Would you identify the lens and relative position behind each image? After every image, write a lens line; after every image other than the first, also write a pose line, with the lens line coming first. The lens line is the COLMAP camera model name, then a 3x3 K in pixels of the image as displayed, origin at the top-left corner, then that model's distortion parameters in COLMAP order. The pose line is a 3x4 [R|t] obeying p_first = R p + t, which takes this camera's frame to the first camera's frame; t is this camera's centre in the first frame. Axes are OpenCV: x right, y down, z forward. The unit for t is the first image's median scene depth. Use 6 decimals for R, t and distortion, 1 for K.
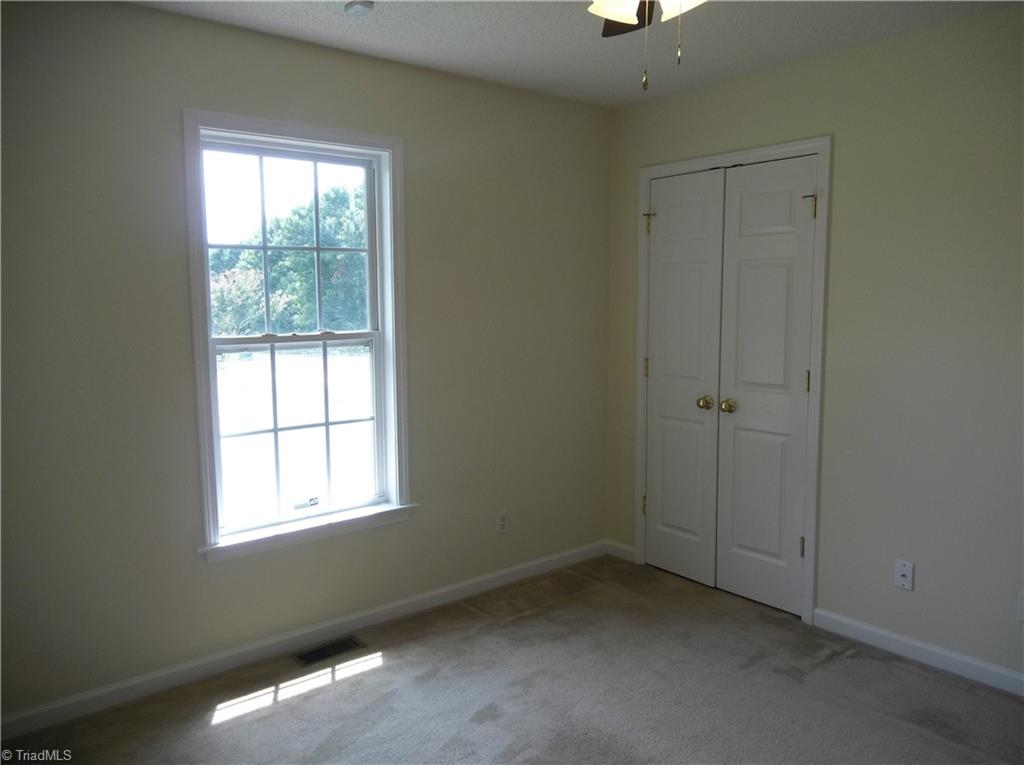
lens RADIAL K [[764.0, 0, 514.8], [0, 764.0, 383.3], [0, 0, 1]] dist [0.000804, -0.005068]
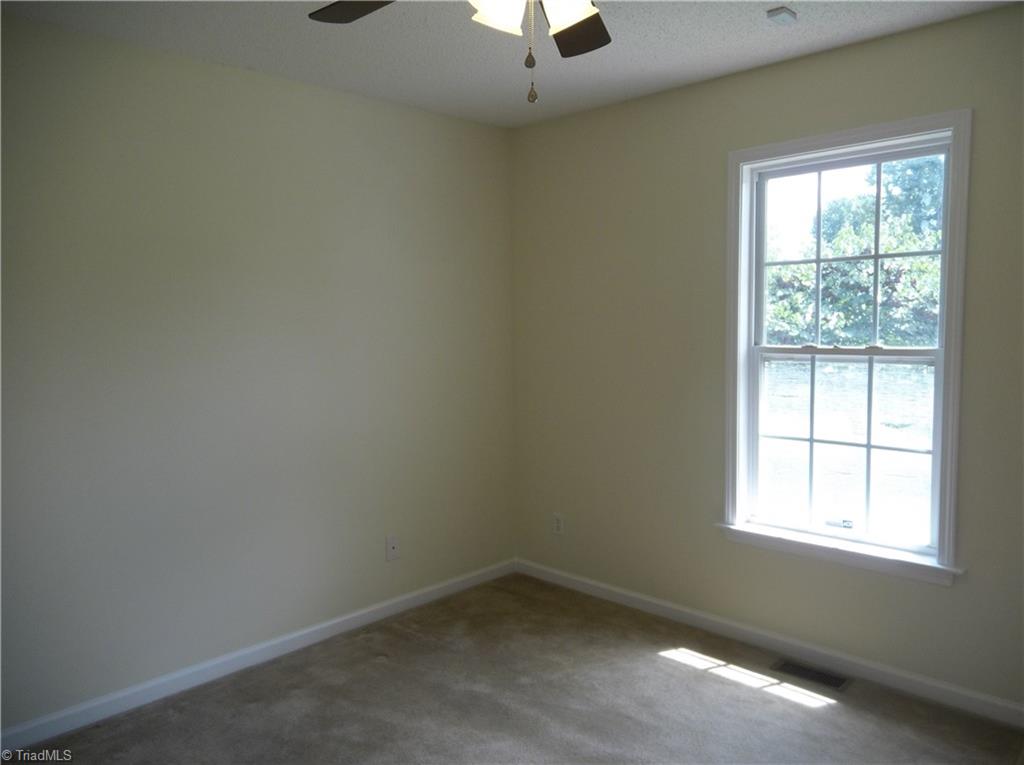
lens RADIAL K [[764.0, 0, 503.9], [0, 764.0, 376.1], [0, 0, 1]] dist [0.000804, -0.005068]
pose [[0.103149, 0.088052, -0.990761, 0.636412], [-0.090787, 0.992750, 0.078777, -0.065408], [0.990514, 0.081823, 0.110395, 0.472474]]
